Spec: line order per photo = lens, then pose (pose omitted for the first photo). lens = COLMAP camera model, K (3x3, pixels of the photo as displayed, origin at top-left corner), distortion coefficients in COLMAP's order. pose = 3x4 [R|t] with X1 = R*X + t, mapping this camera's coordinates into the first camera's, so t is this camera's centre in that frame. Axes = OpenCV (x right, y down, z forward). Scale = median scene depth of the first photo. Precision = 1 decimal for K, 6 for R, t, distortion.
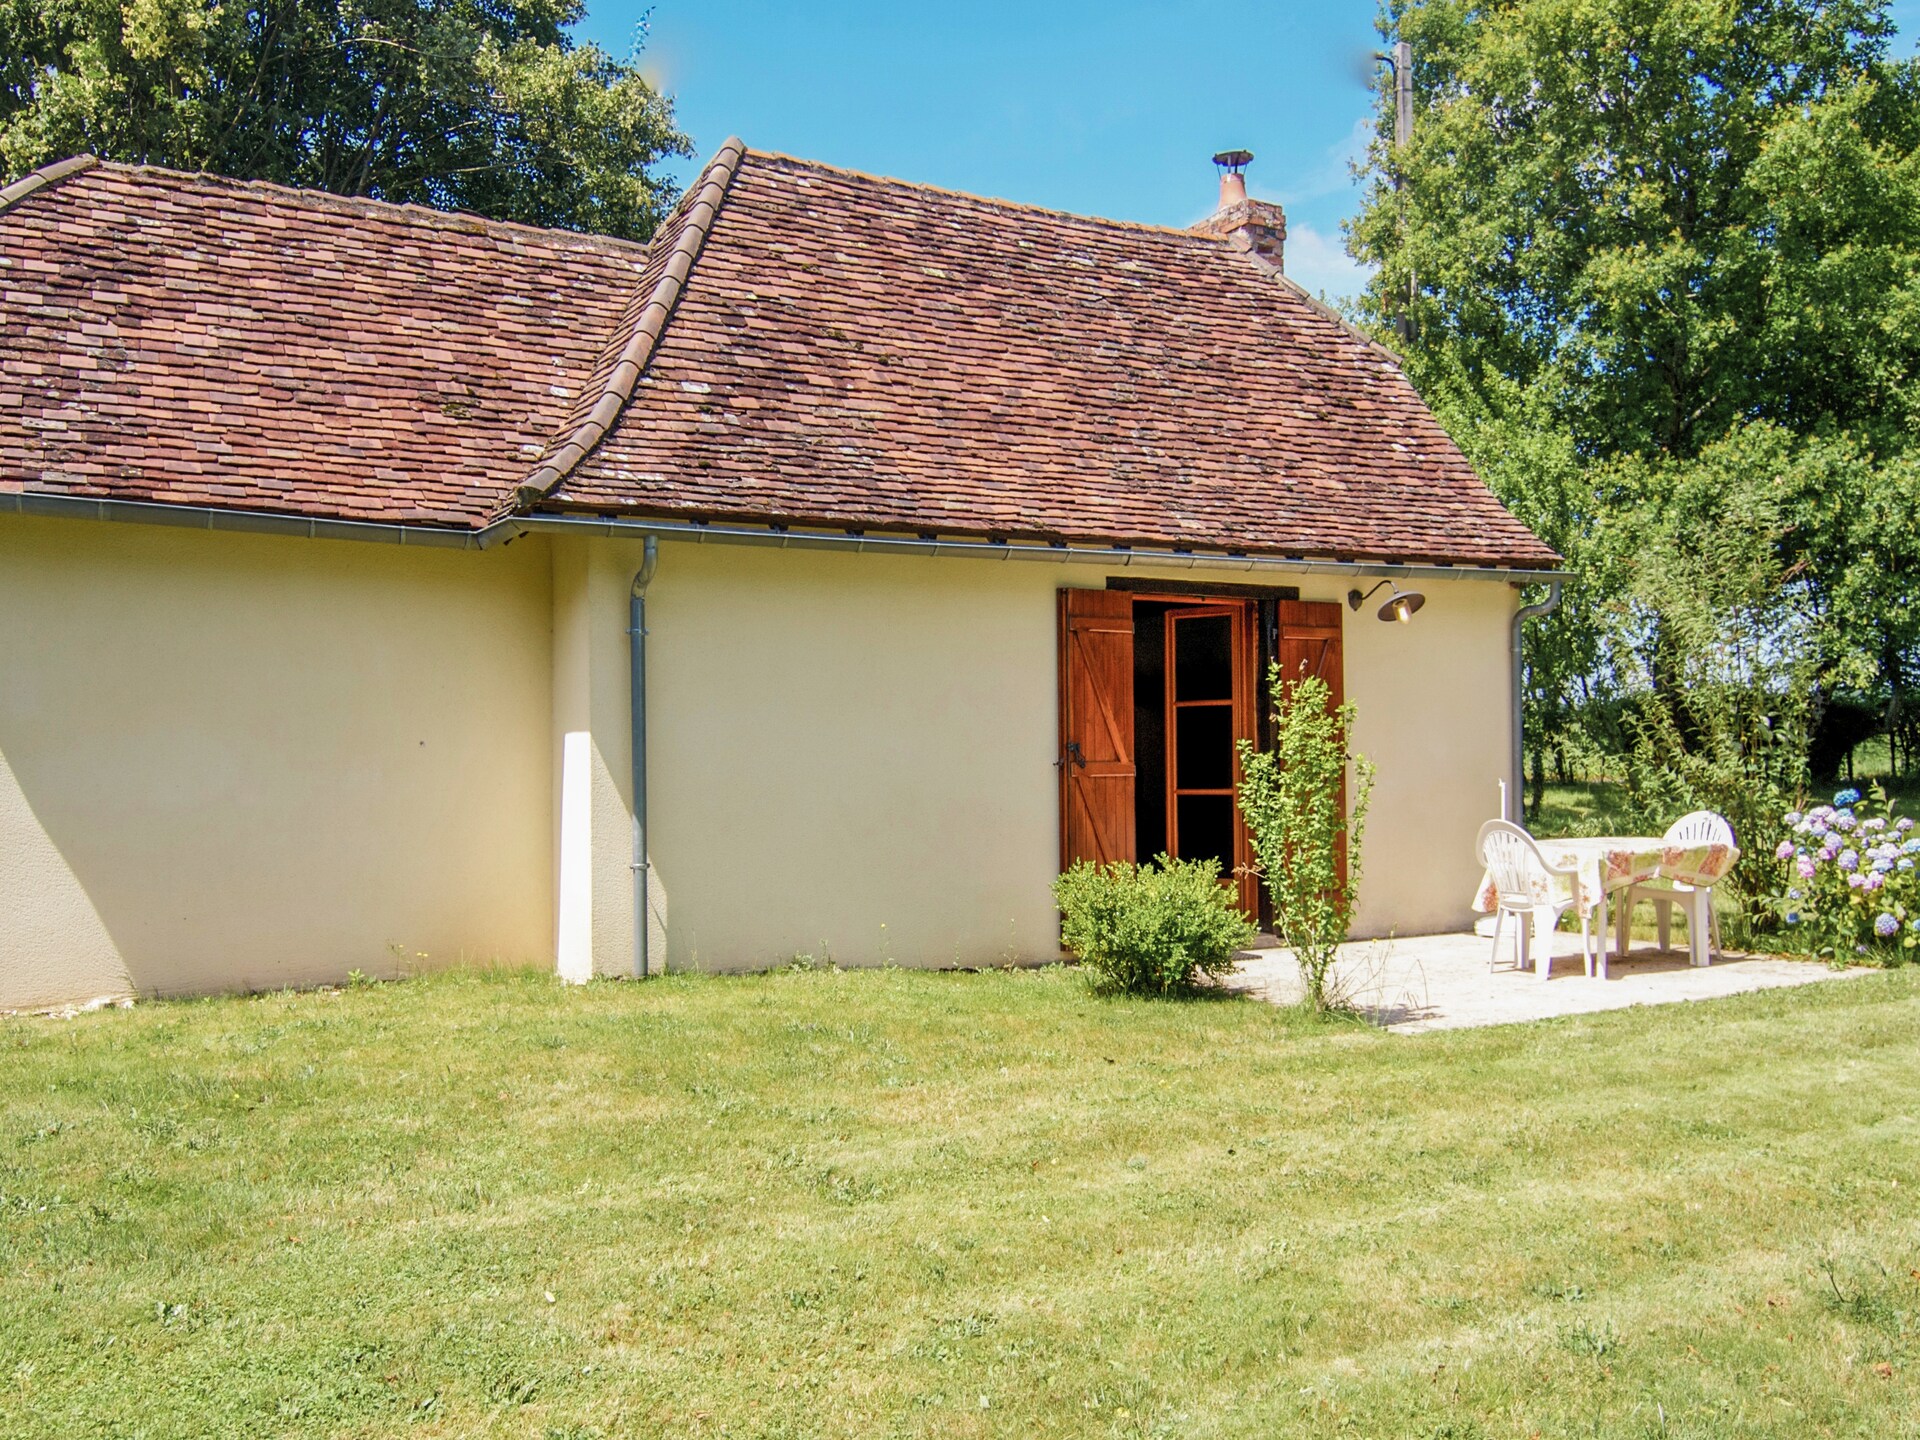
lens RADIAL K [[1289.2, 0, 960.0], [0, 1289.2, 720.0], [0, 0, 1]] dist [-0.004041, -0.003644]
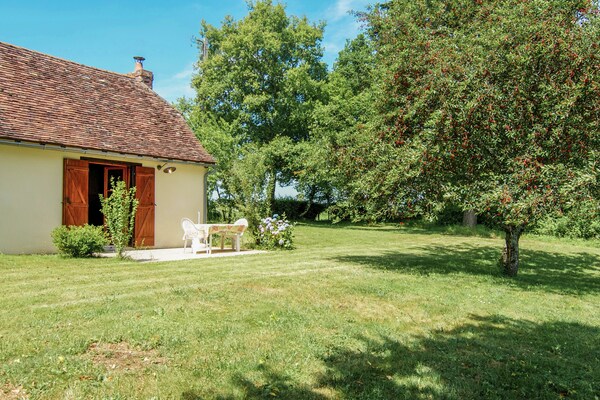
lens RADIAL K [[362.6, 0, 300.0], [0, 362.6, 200.0], [0, 0, 1]] dist [-0.001842, -0.003684]
pose [[0.904692, 0.017225, 0.425717, 0.222935], [-0.000338, 0.999211, -0.039712, 0.059236], [-0.426066, 0.035784, 0.903984, -0.258559]]
